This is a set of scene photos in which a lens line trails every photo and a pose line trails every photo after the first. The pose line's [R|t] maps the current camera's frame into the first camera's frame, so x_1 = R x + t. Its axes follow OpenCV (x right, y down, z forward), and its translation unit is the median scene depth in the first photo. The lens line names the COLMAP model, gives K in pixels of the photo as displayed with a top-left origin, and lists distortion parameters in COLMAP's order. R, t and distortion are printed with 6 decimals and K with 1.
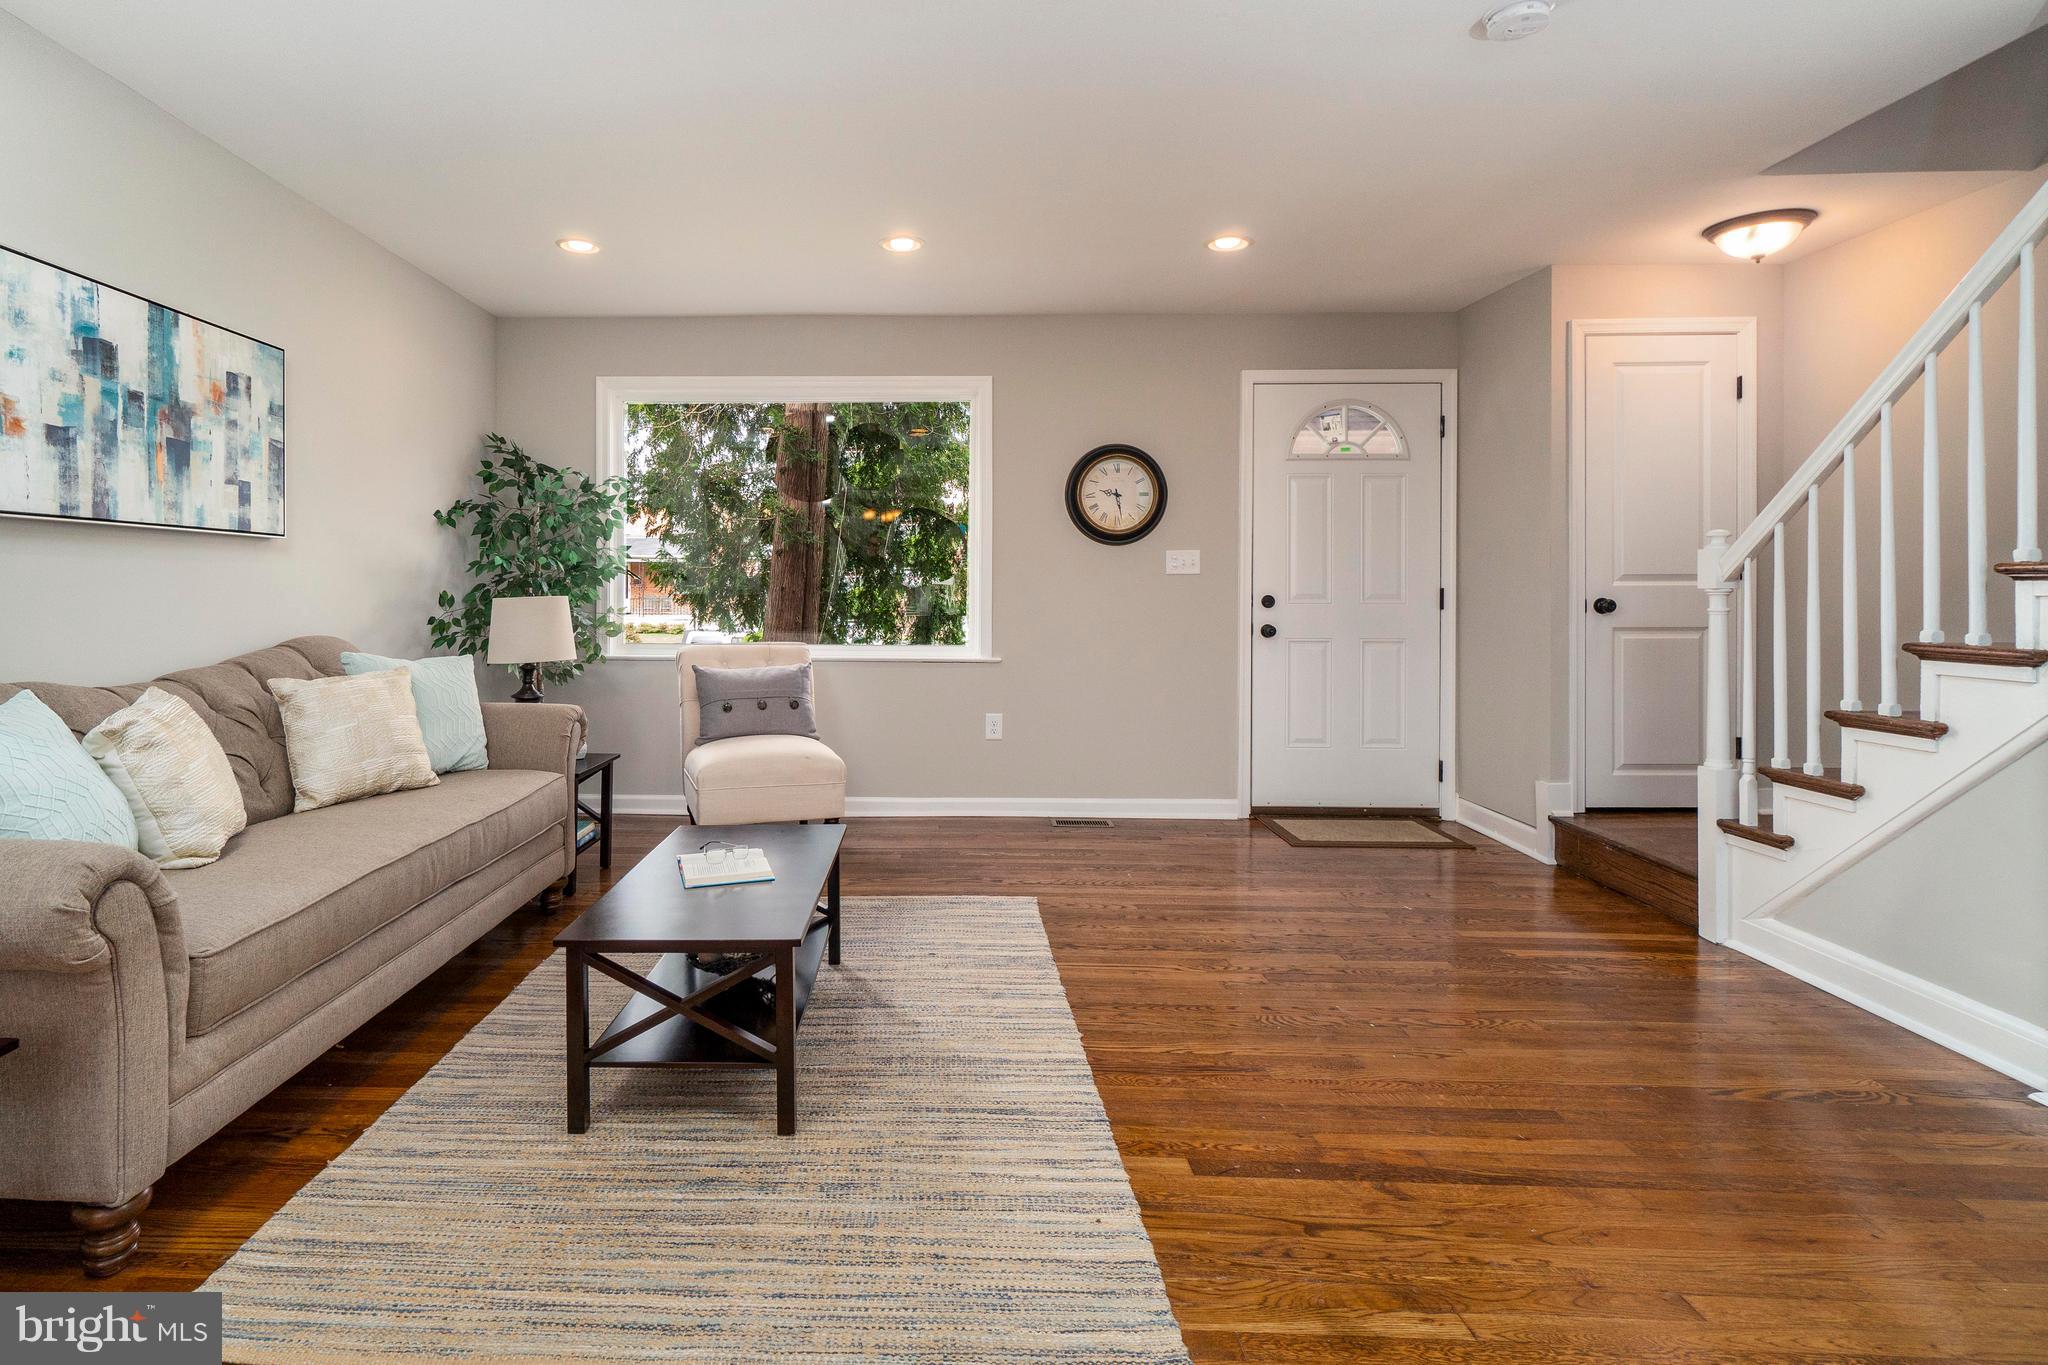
lens RADIAL K [[990.0, 0, 885.5], [0, 990.0, 592.3], [0, 0, 1]] dist [-0.006300, -0.000933]
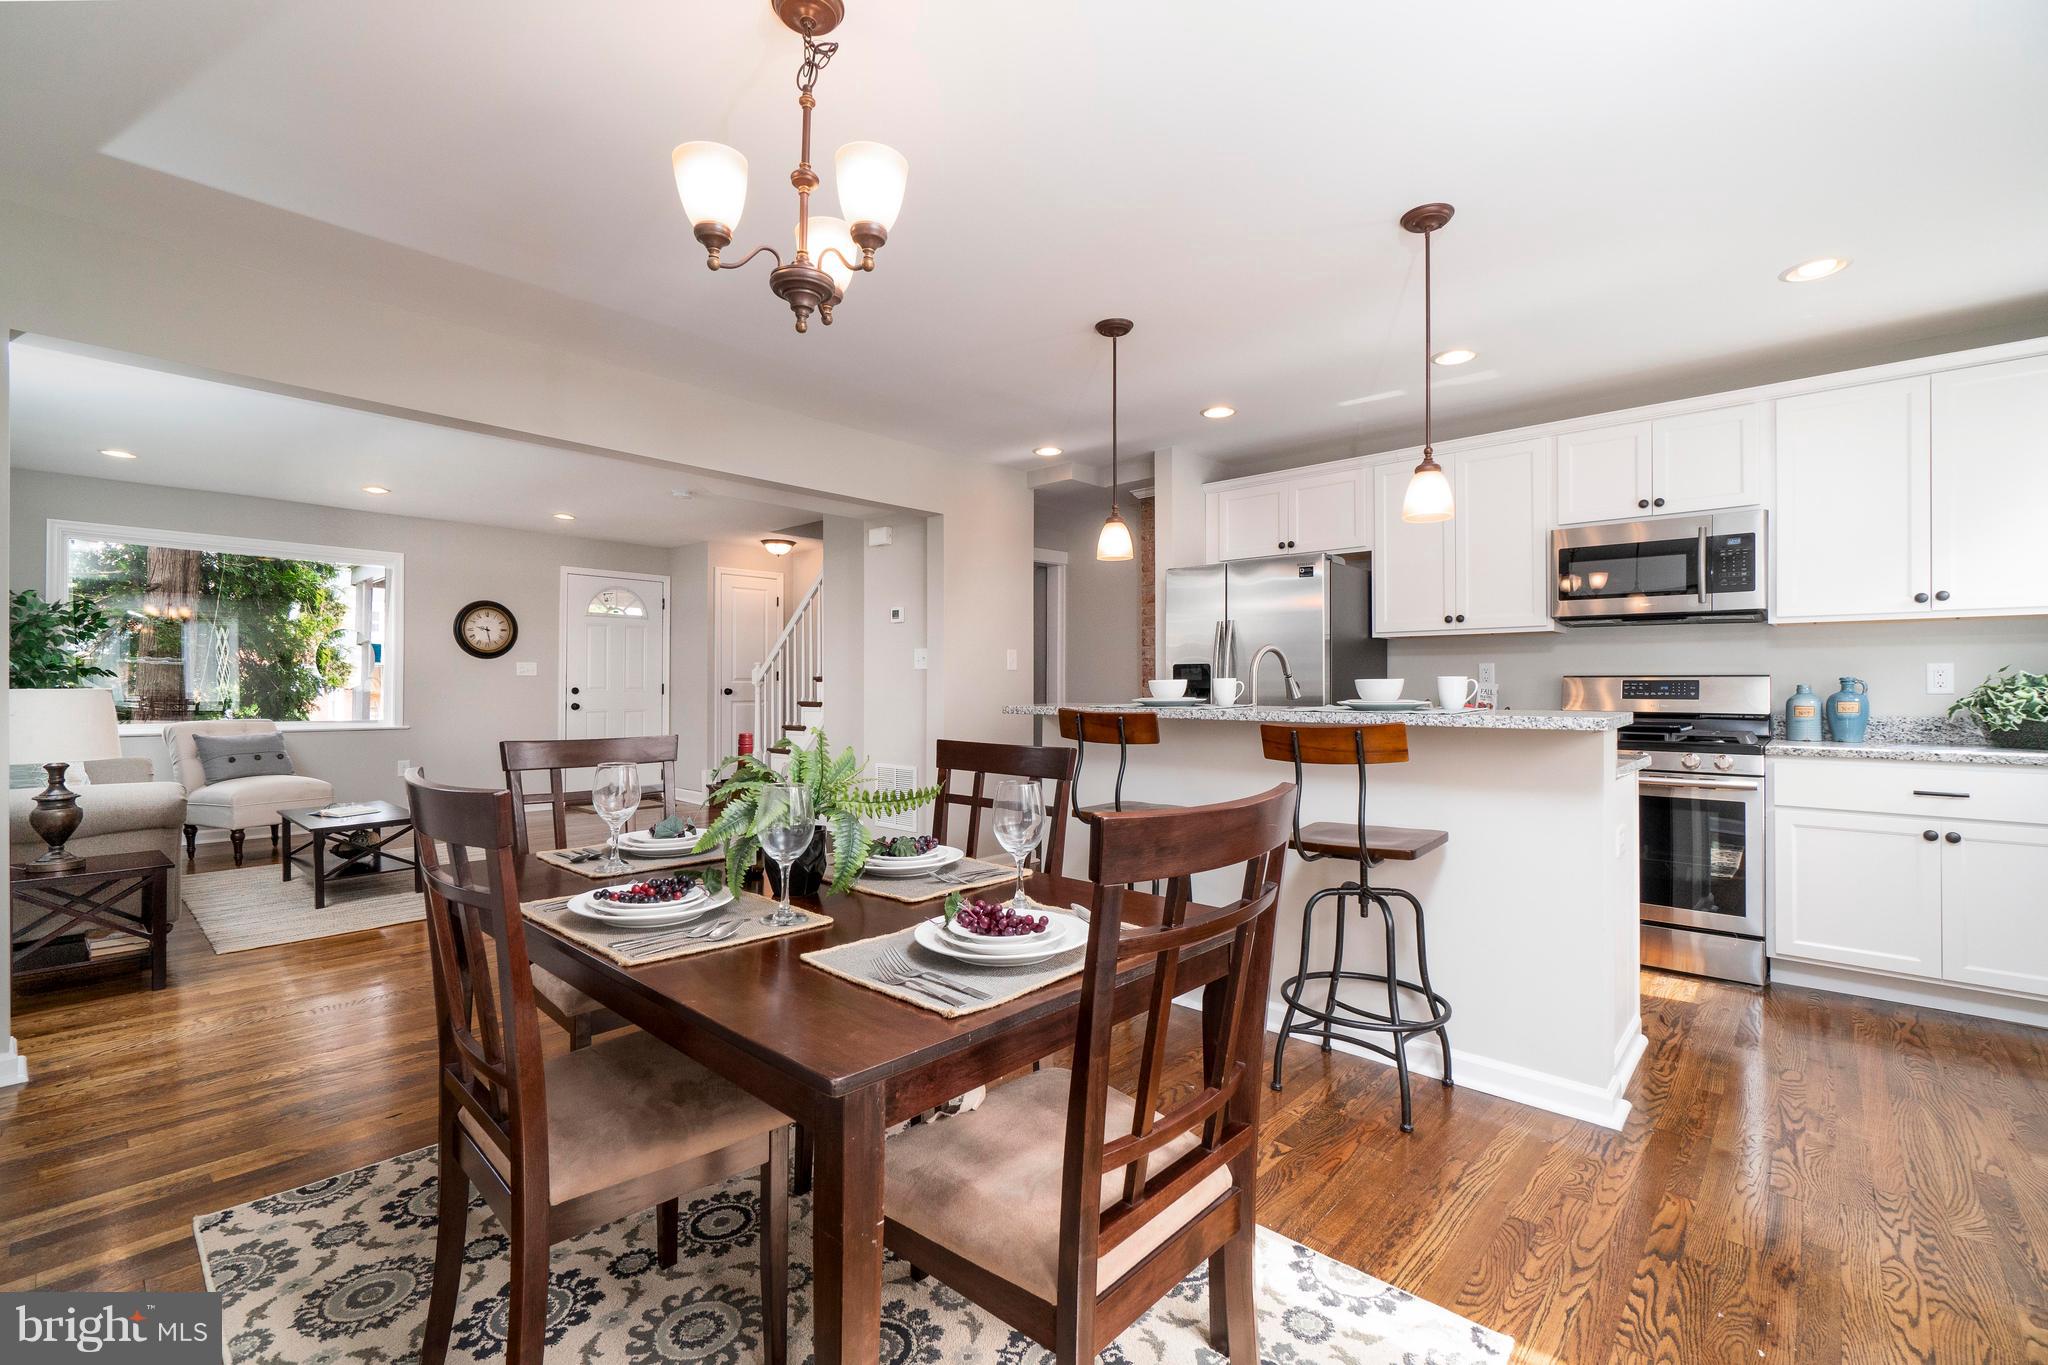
lens RADIAL K [[883.8, 0, 1024.0], [0, 883.8, 682.5], [0, 0, 1]] dist [-0.002074, -0.000075]
pose [[0.630141, 0.001129, 0.776480, -0.652102], [0.002338, 0.999992, -0.003352, 0.002078], [-0.776478, 0.003928, 0.630133, -1.237314]]
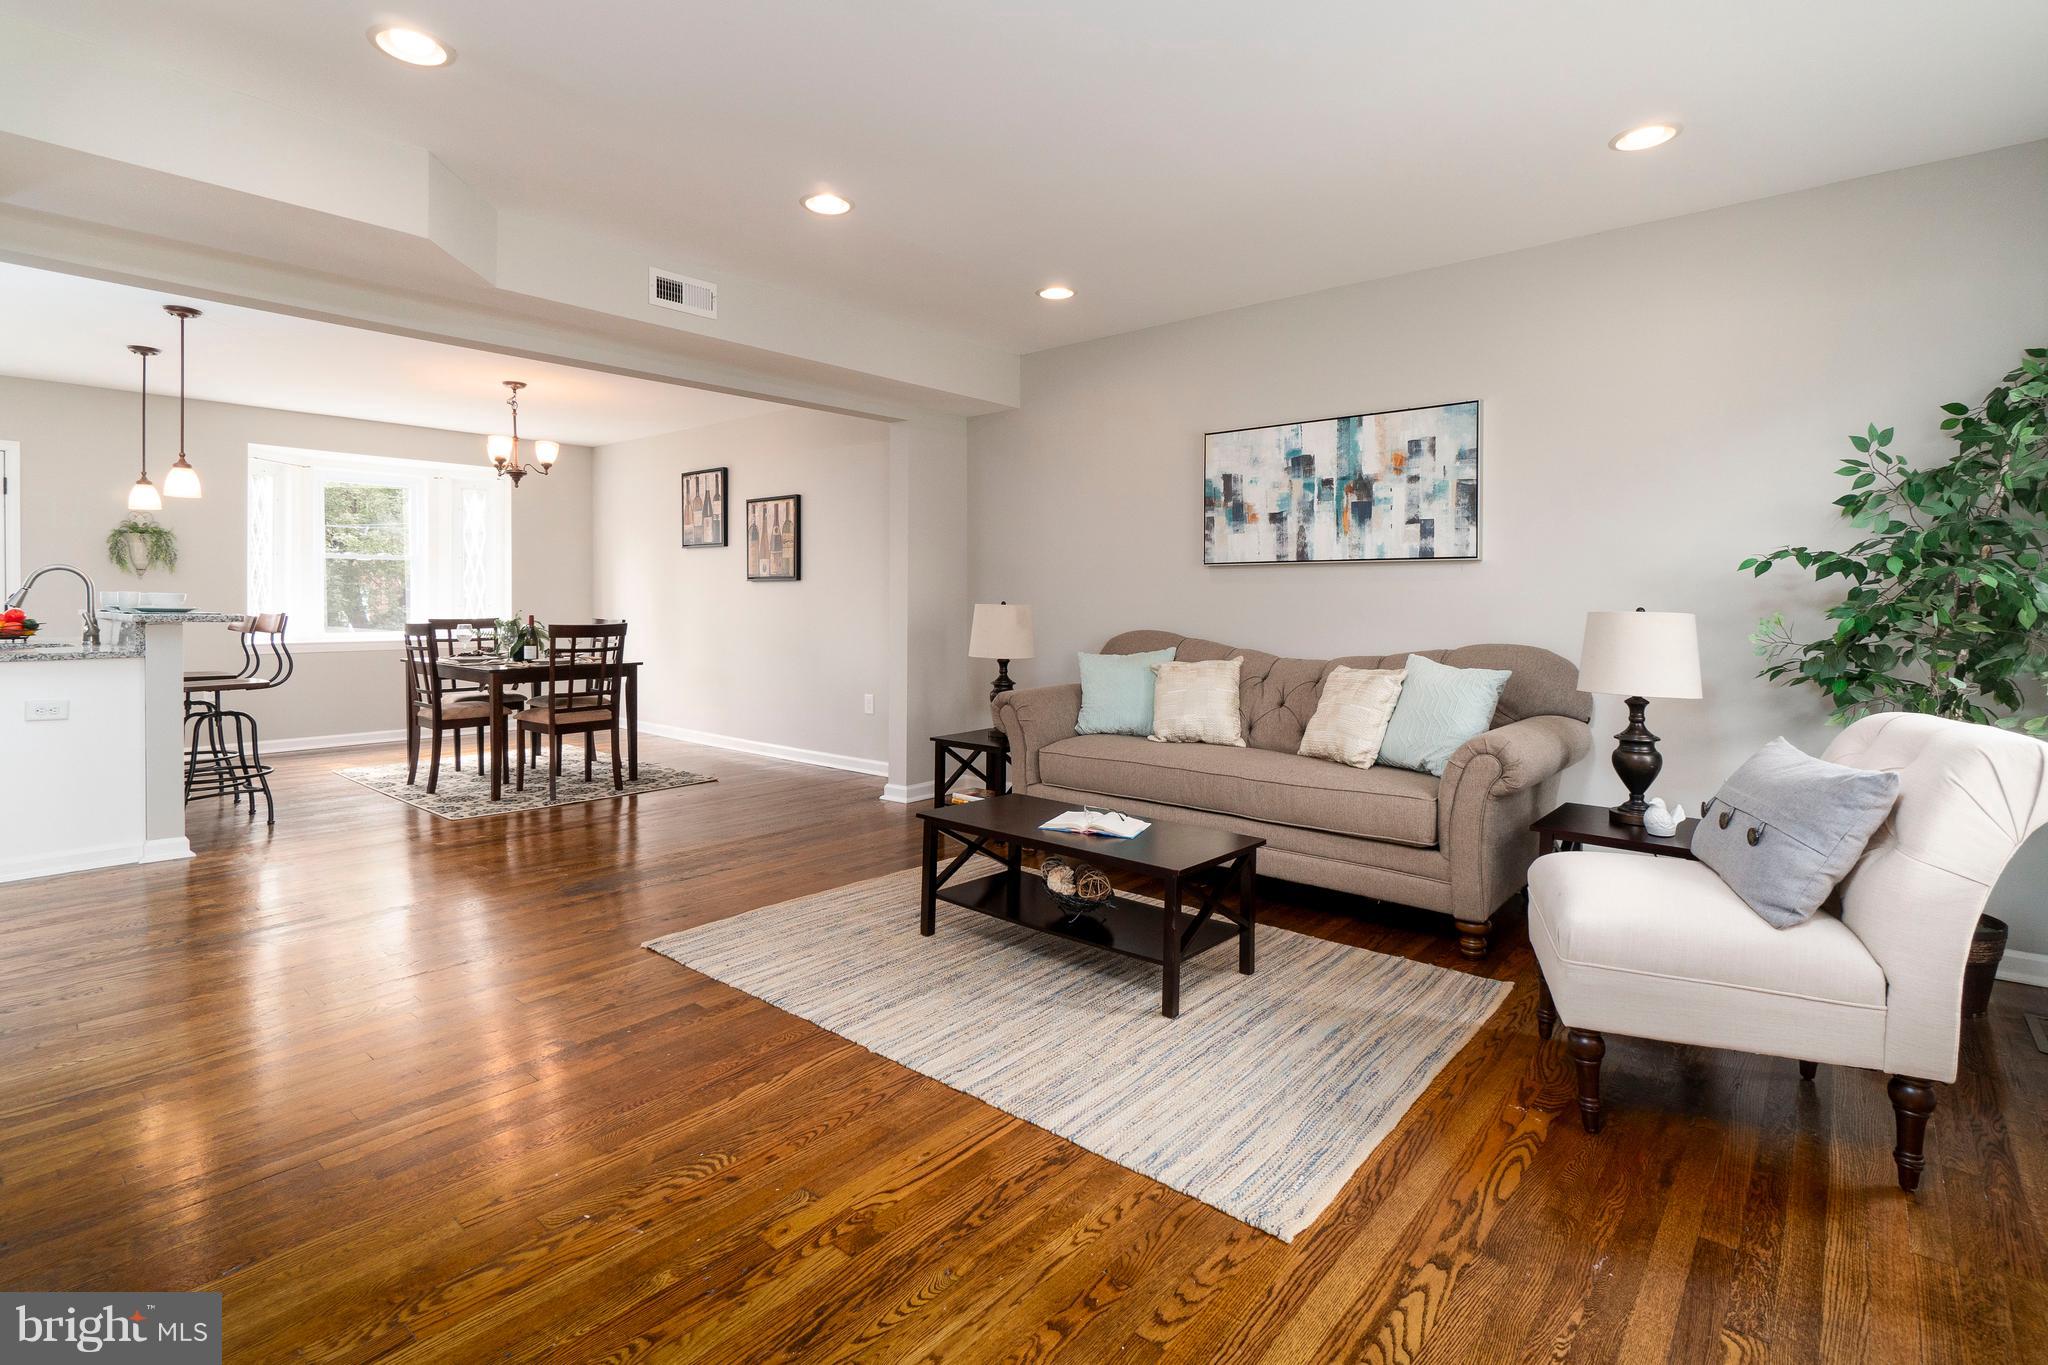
lens RADIAL K [[972.7, 0, 1016.1], [0, 972.7, 607.6], [0, 0, 1]] dist [-0.001727, -0.000789]
pose [[-0.612048, 0.002119, -0.790818, 0.756142], [-0.006541, 0.999949, 0.007741, -0.002478], [0.790794, 0.009911, -0.612002, 1.472661]]
